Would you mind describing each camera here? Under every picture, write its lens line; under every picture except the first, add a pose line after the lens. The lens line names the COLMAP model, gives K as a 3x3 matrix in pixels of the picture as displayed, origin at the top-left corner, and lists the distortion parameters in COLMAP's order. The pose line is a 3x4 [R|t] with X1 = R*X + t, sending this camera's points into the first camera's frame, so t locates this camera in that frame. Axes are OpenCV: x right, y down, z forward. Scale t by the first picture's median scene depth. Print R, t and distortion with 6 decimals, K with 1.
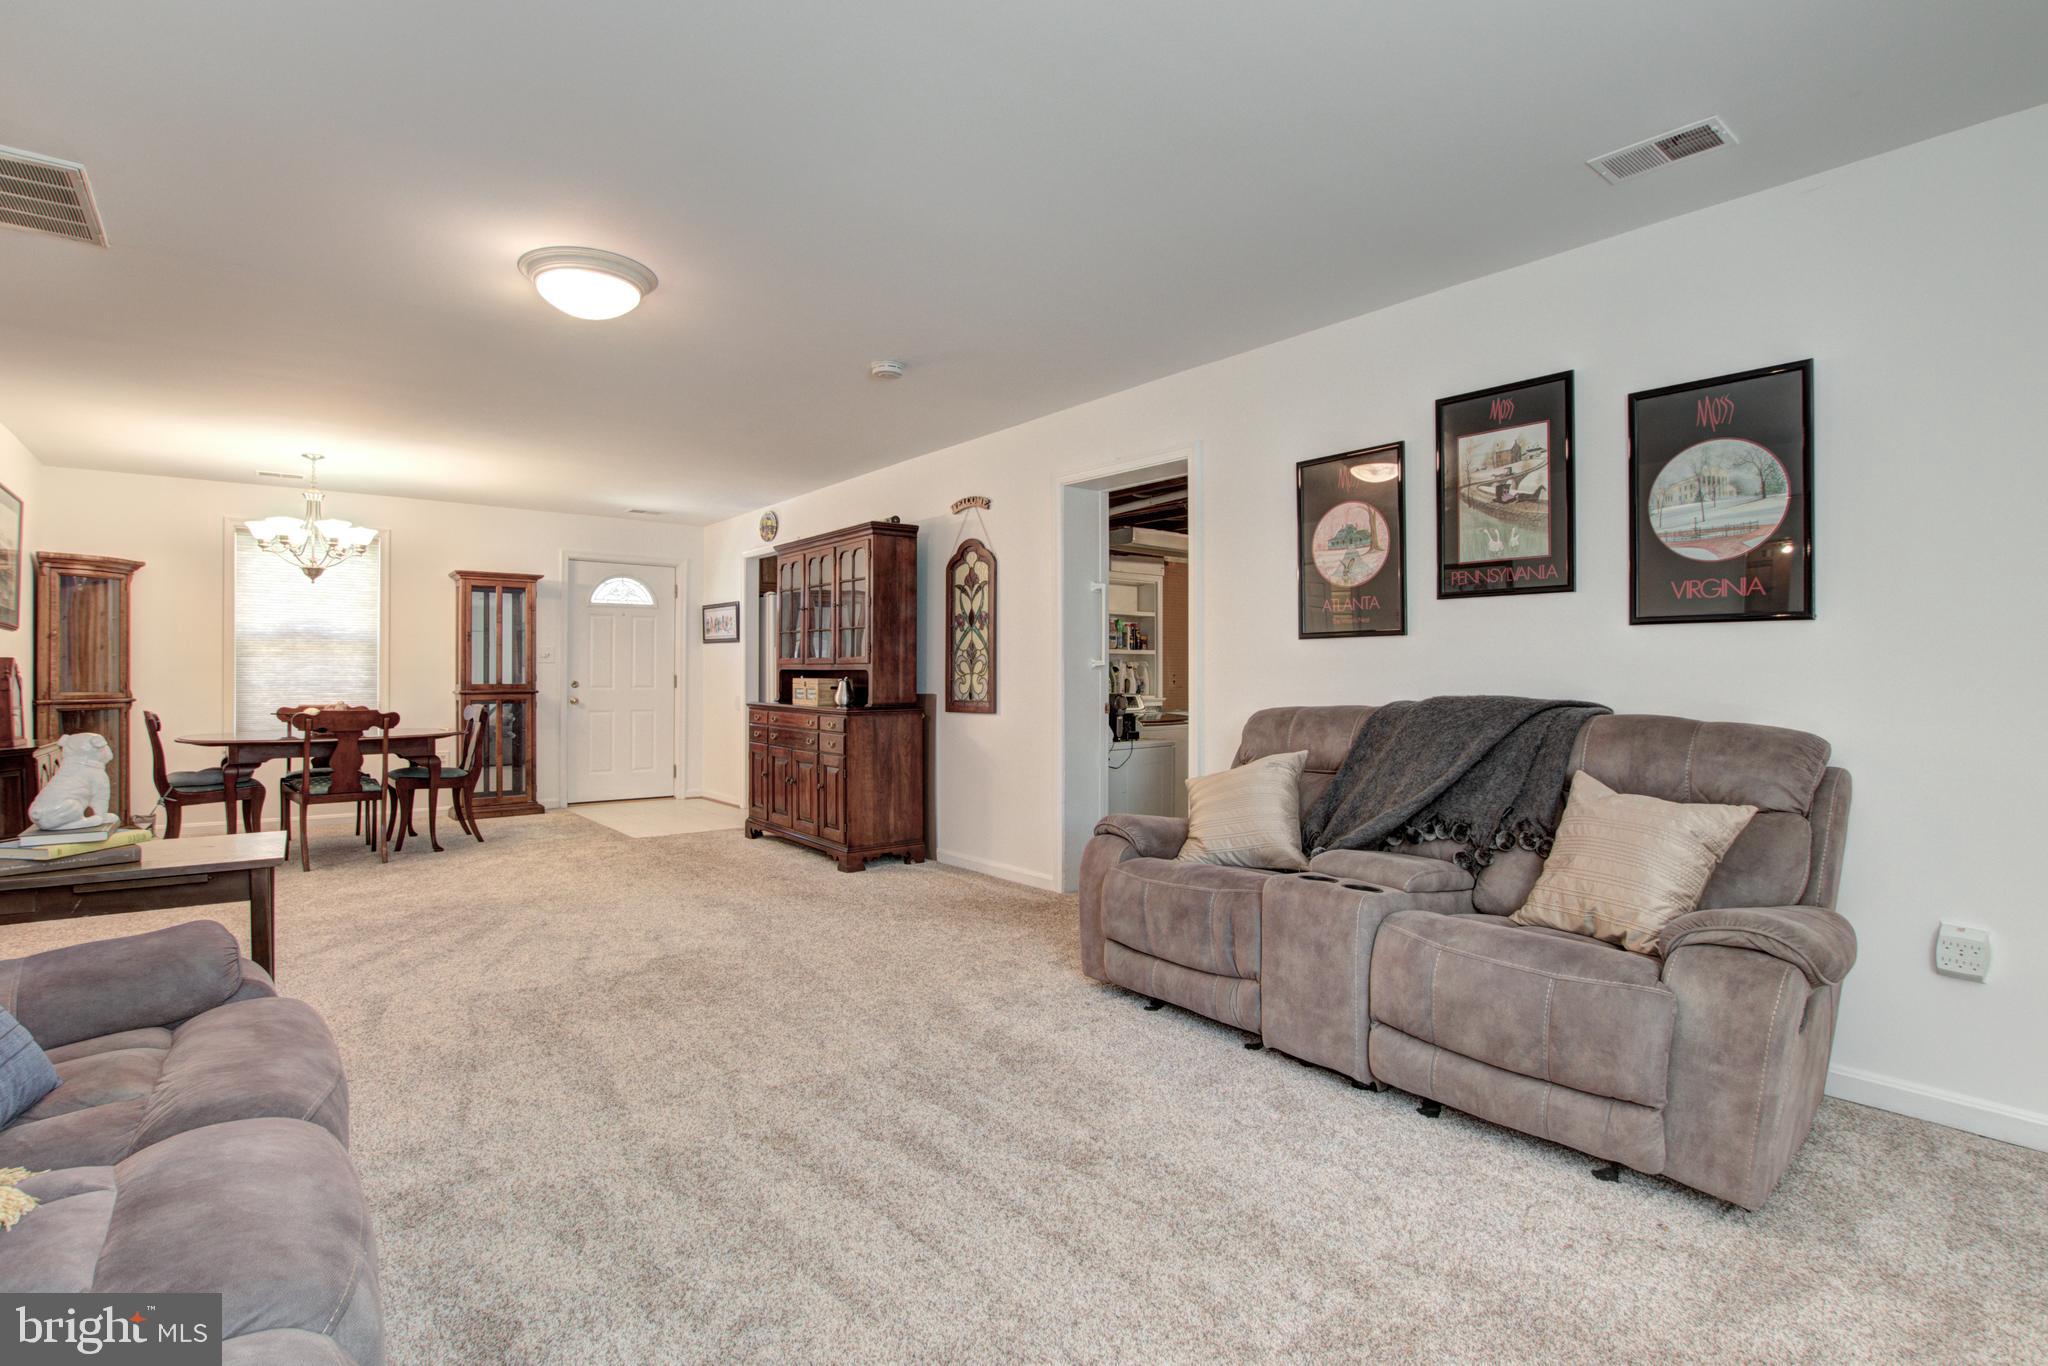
lens RADIAL K [[1000.1, 0, 1030.2], [0, 1000.1, 673.4], [0, 0, 1]] dist [-0.024113, 0.000877]
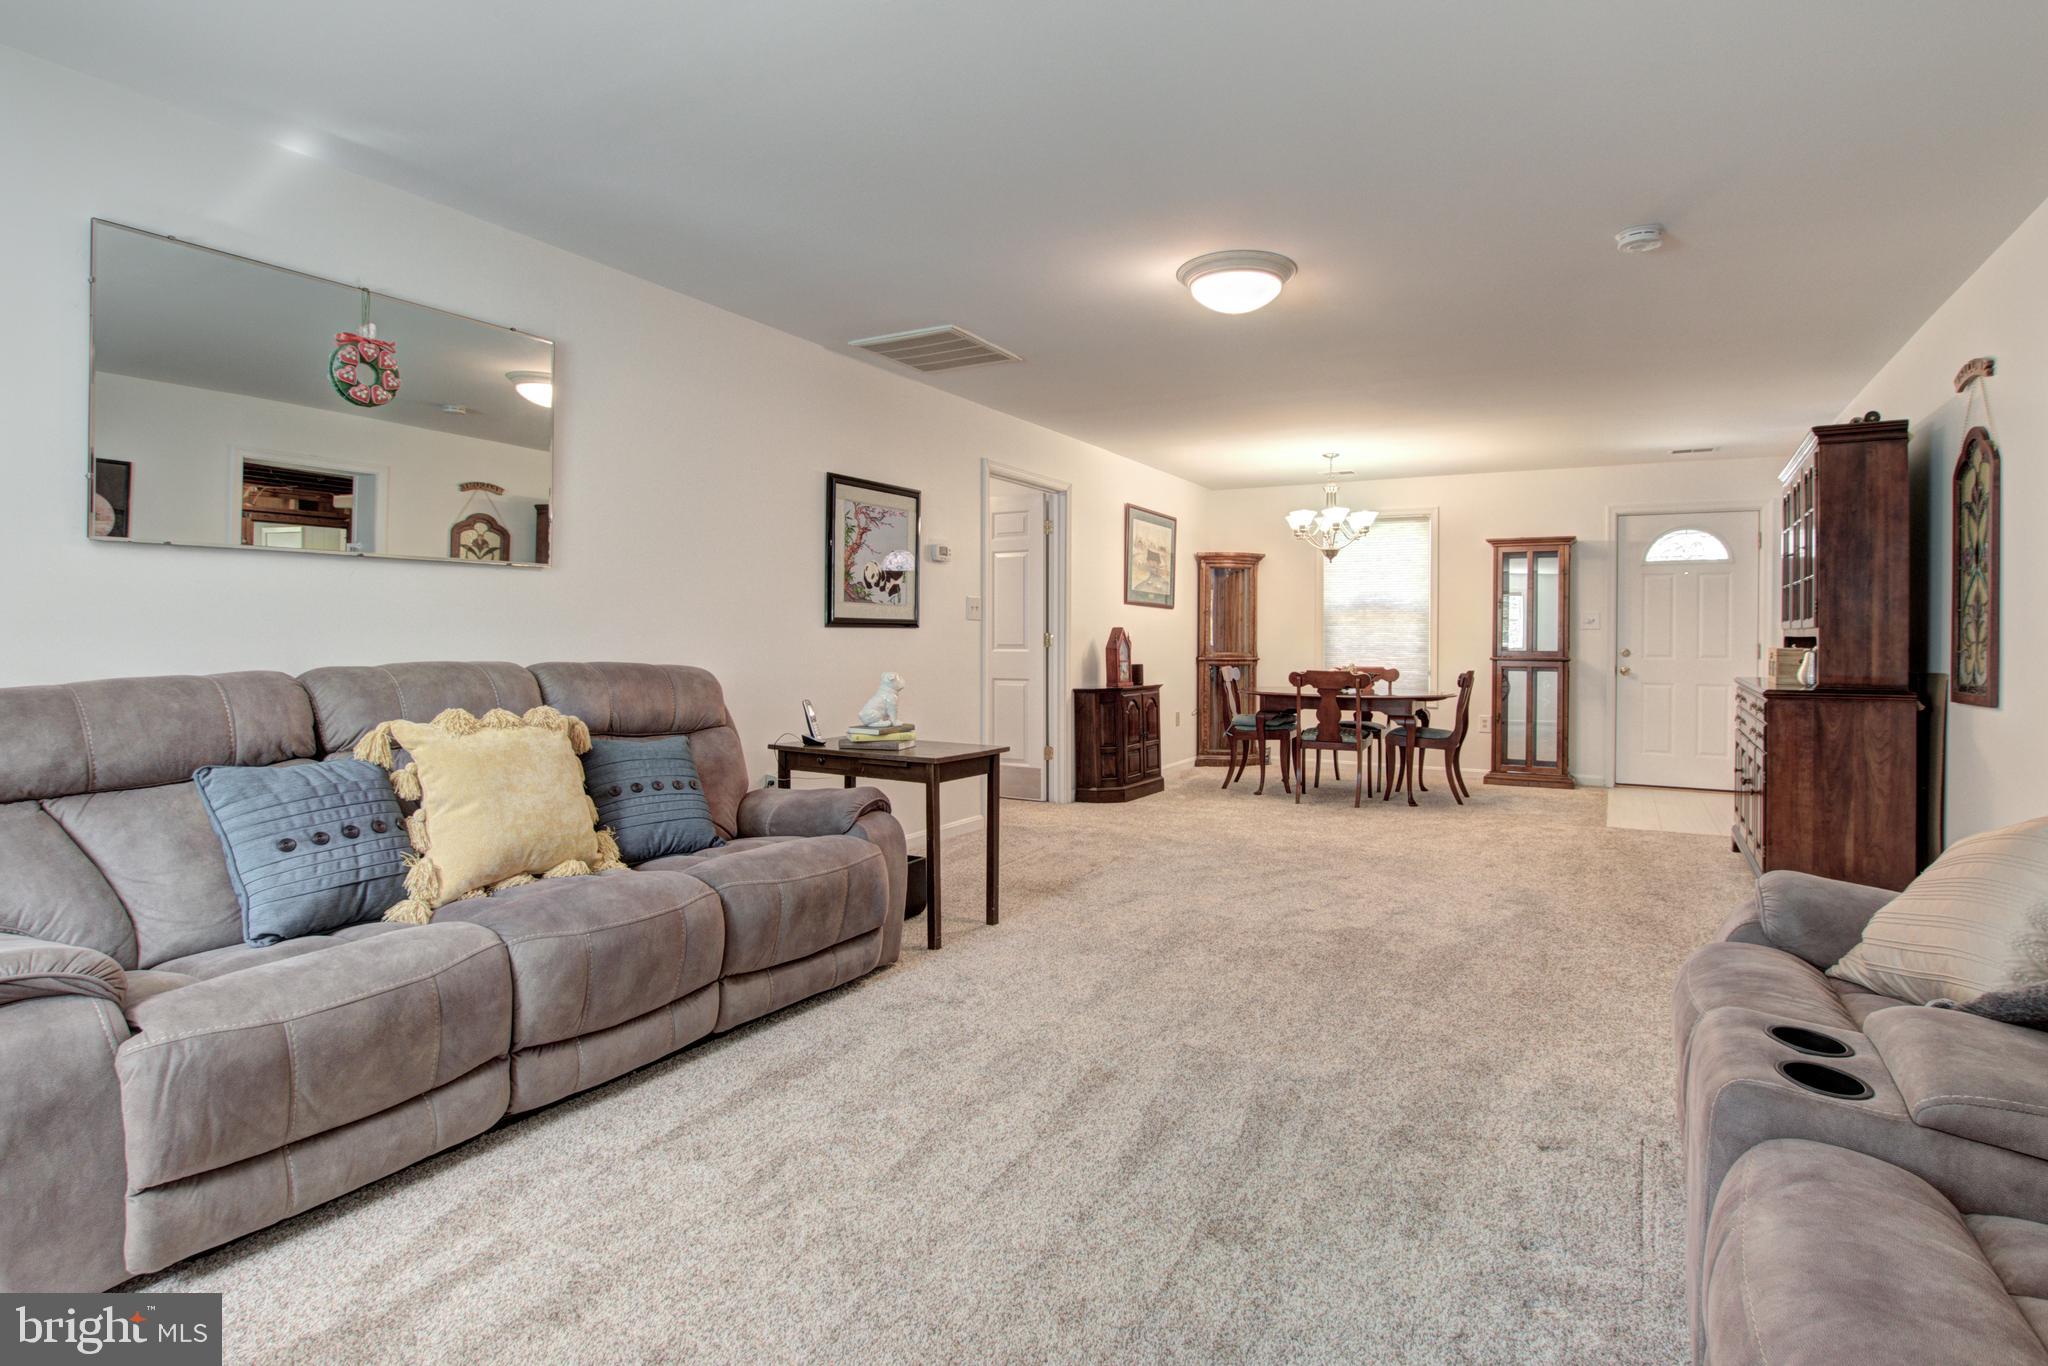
lens RADIAL K [[1042.1, 0, 1025.5], [0, 1042.1, 641.3], [0, 0, 1]] dist [-0.028754, -0.000242]
pose [[0.373131, 0.005145, -0.927764, 0.312009], [-0.005243, 0.999980, 0.003436, 0.000304], [0.927764, 0.003582, 0.373151, 0.212642]]
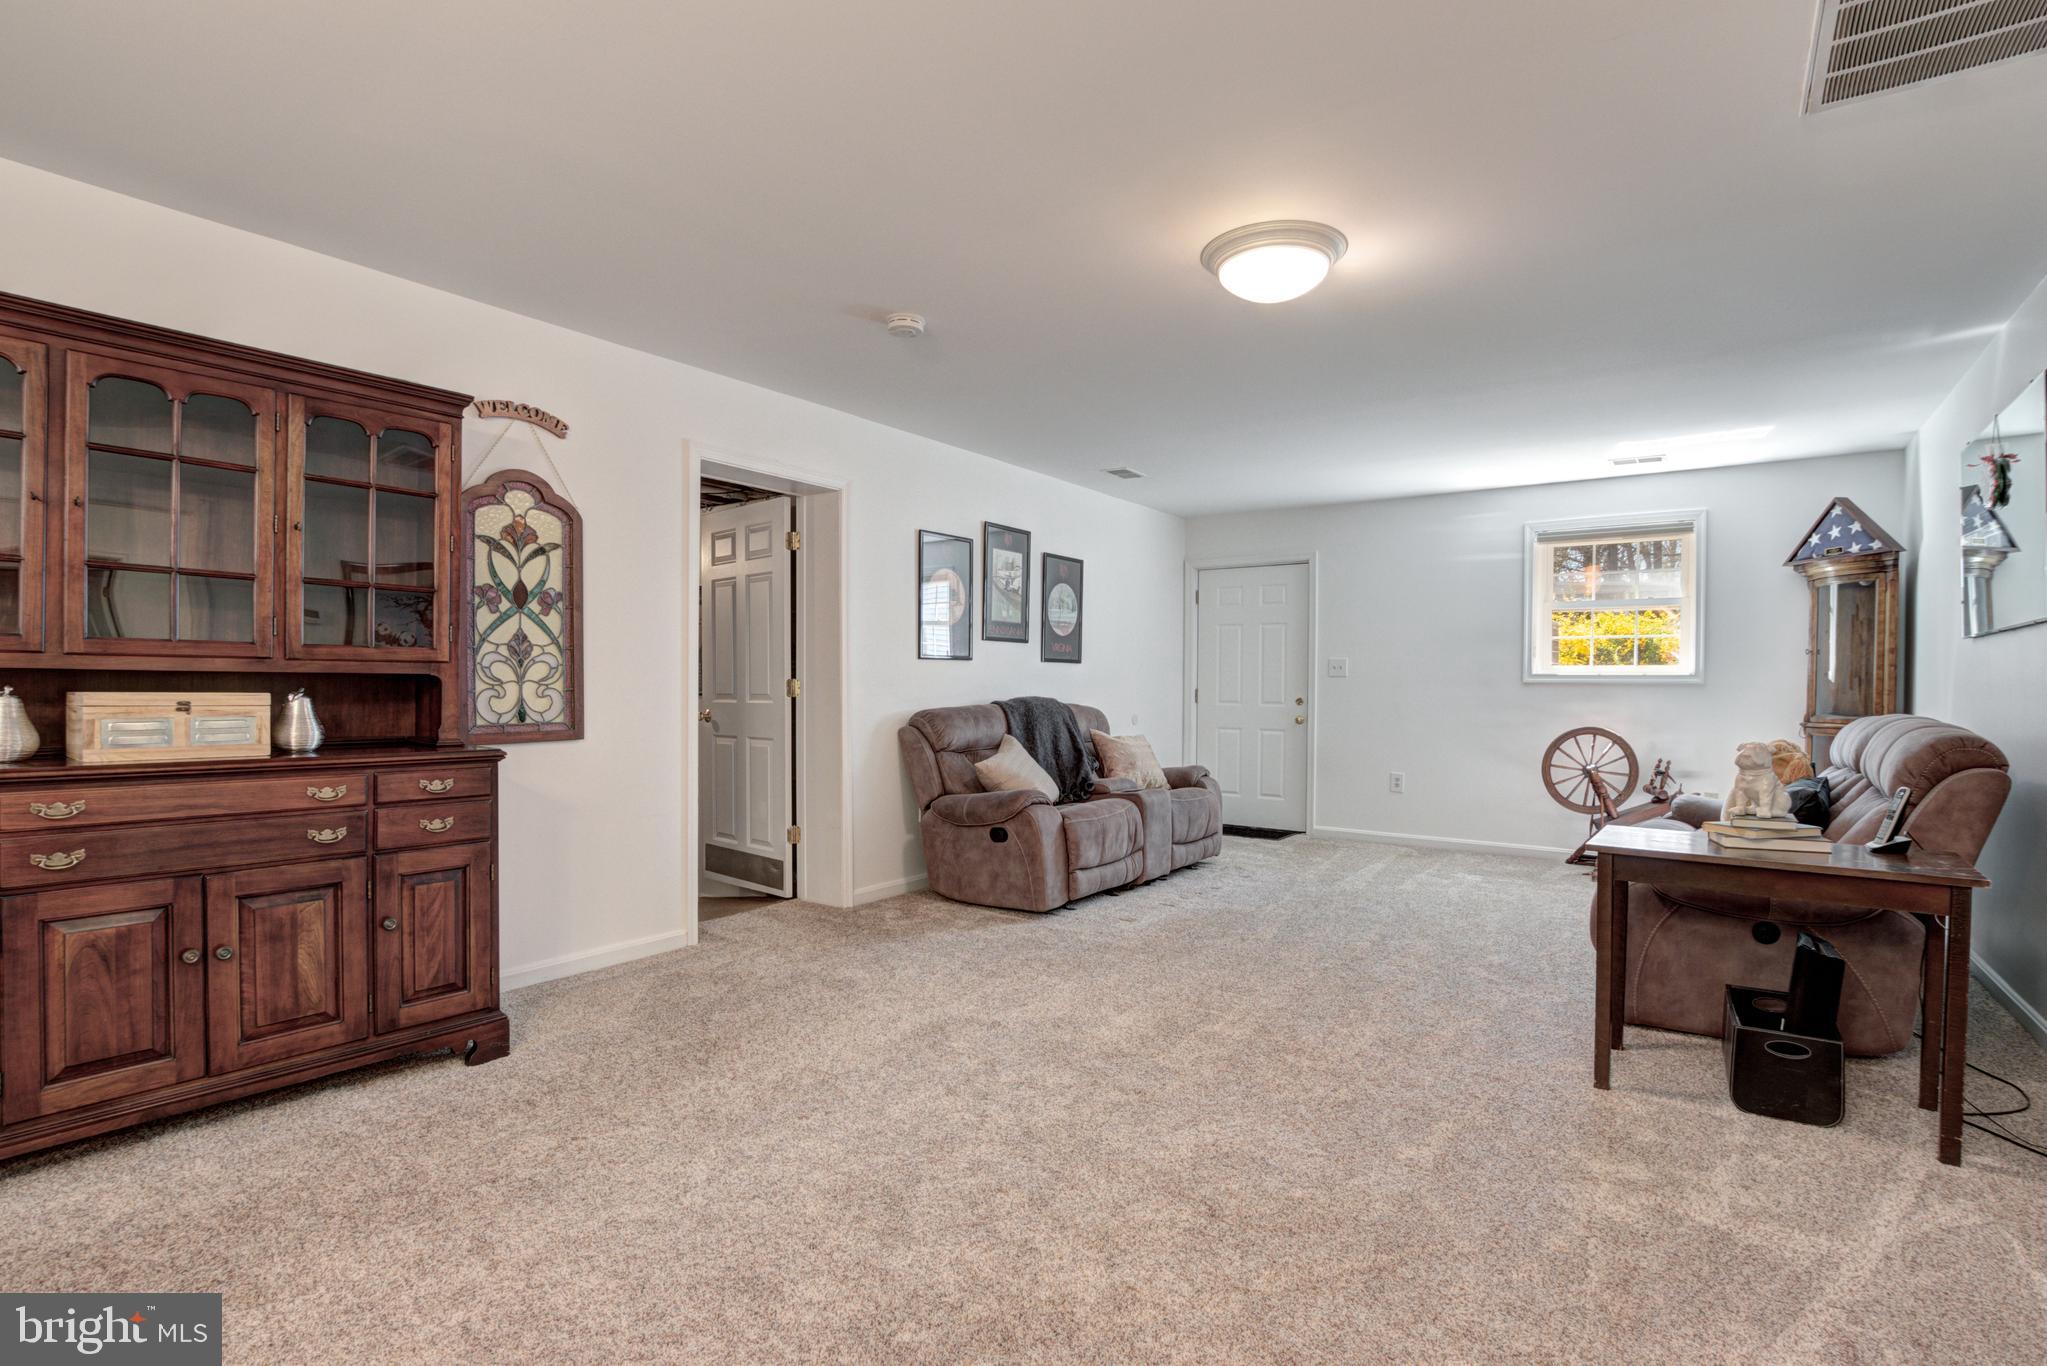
lens RADIAL K [[970.5, 0, 1024.1], [0, 970.5, 692.7], [0, 0, 1]] dist [-0.021140, 0.001305]
pose [[-0.264602, -0.011717, 0.964287, -0.747542], [-0.008962, 0.999913, 0.009691, -0.001524], [-0.964316, -0.006078, -0.264683, 0.860959]]
